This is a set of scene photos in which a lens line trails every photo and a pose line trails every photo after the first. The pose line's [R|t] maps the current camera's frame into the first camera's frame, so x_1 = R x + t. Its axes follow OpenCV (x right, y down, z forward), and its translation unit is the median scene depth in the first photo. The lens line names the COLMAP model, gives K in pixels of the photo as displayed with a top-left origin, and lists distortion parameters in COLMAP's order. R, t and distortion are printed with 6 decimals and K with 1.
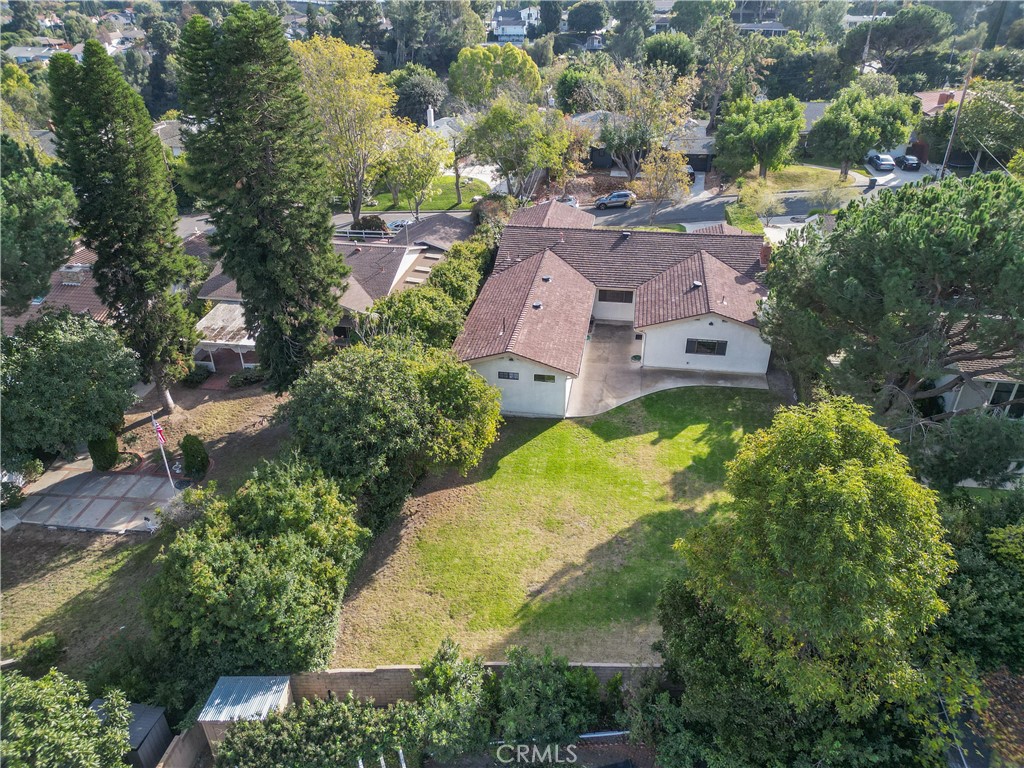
lens RADIAL K [[712.2, 0, 512.0], [0, 712.2, 384.0], [0, 0, 1]] dist [0.066131, -0.065391]
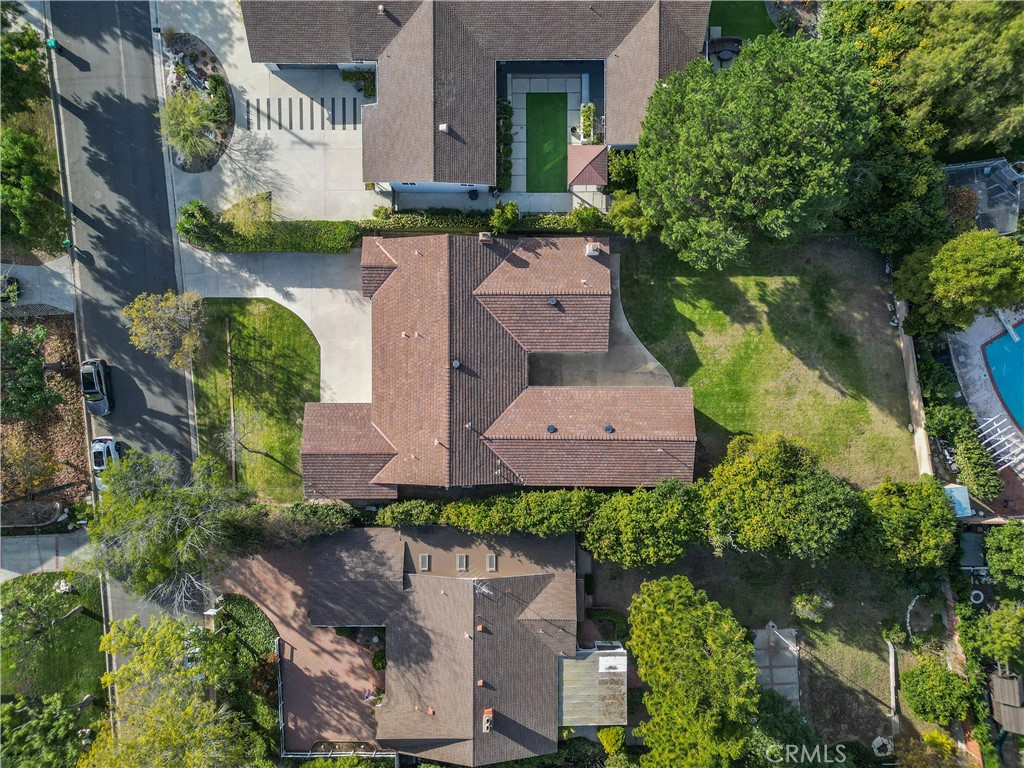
lens RADIAL K [[712.2, 0, 512.0], [0, 712.2, 384.0], [0, 0, 1]] dist [0.066131, -0.065391]
pose [[-0.169953, -0.985390, 0.011026, 0.129262], [0.516983, -0.079629, 0.852284, -1.256822], [-0.838954, 0.150548, 0.522963, 0.490378]]
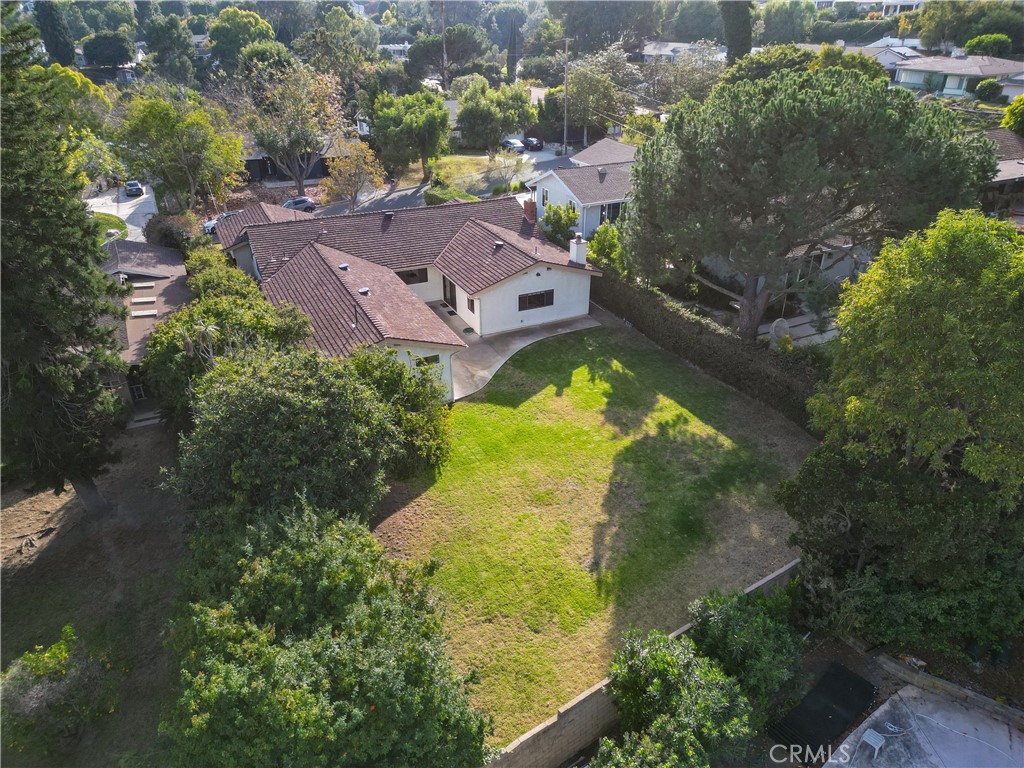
lens RADIAL K [[712.2, 0, 512.0], [0, 712.2, 384.0], [0, 0, 1]] dist [0.066131, -0.065391]
pose [[0.816834, -0.261238, 0.514331, -0.290731], [0.288385, 0.957101, 0.028131, 0.021825], [-0.499616, 0.125347, 0.857130, 0.196844]]
